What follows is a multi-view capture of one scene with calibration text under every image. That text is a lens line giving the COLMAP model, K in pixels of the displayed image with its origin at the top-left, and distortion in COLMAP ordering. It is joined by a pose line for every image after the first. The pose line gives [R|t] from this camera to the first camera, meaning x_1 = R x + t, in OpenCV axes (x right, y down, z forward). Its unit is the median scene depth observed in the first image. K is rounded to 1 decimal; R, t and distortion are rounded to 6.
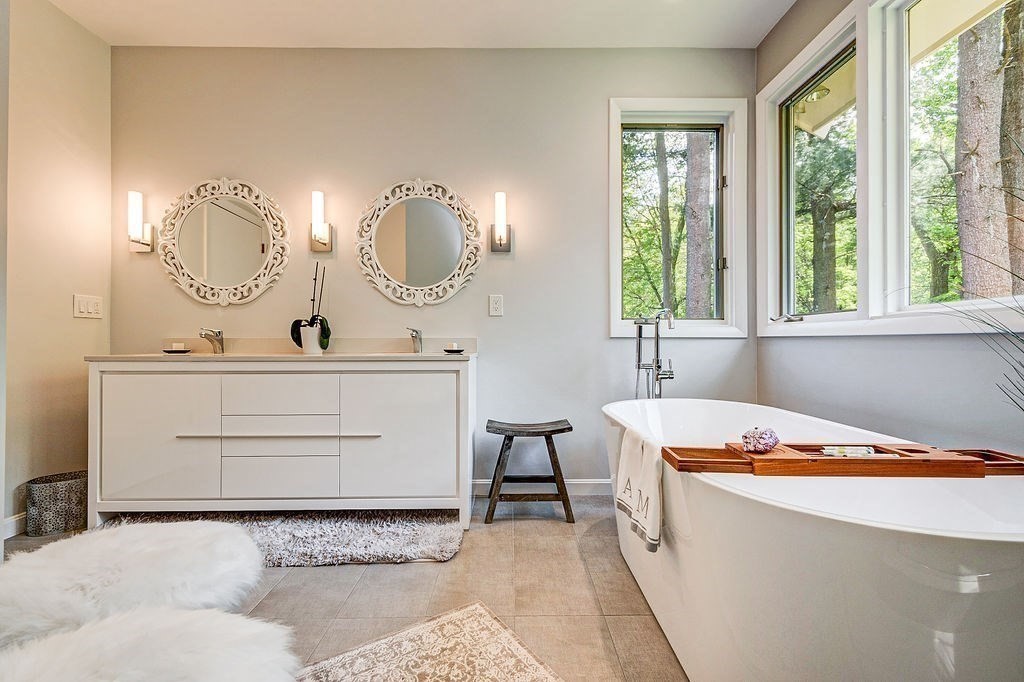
lens RADIAL K [[457.5, 0, 517.0], [0, 457.5, 339.3], [0, 0, 1]] dist [0.011158, -0.002256]
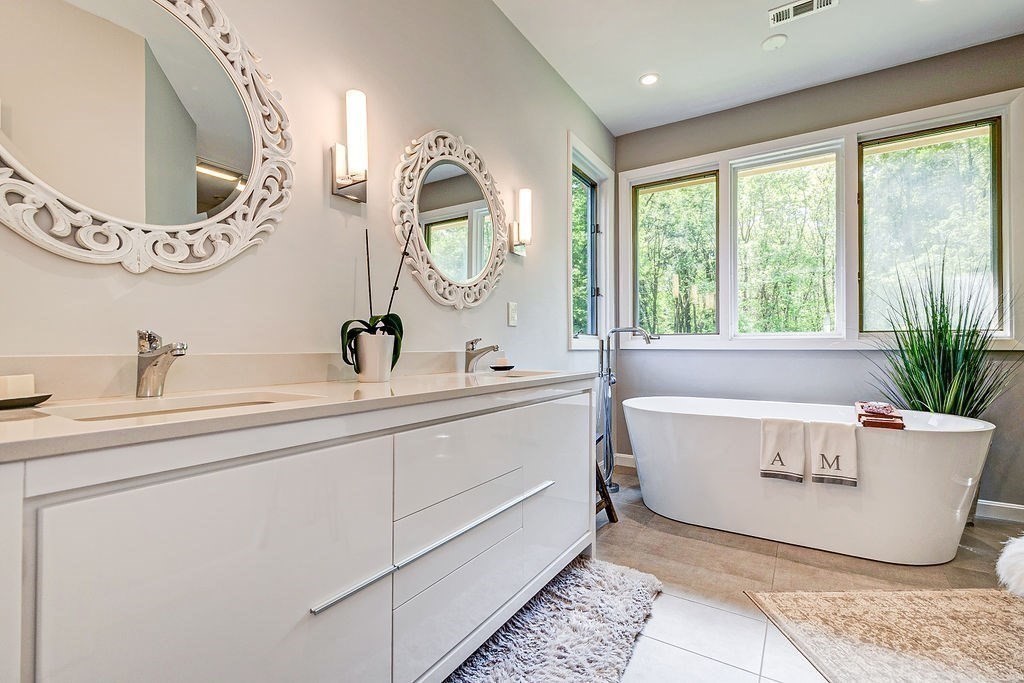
lens RADIAL K [[457.5, 0, 522.2], [0, 457.5, 344.5], [0, 0, 1]] dist [0.011158, -0.002256]
pose [[0.532620, 0.006018, 0.846333, -0.791305], [-0.004924, 0.999980, -0.004011, -0.012529], [-0.846340, -0.002031, 0.532639, 0.522222]]
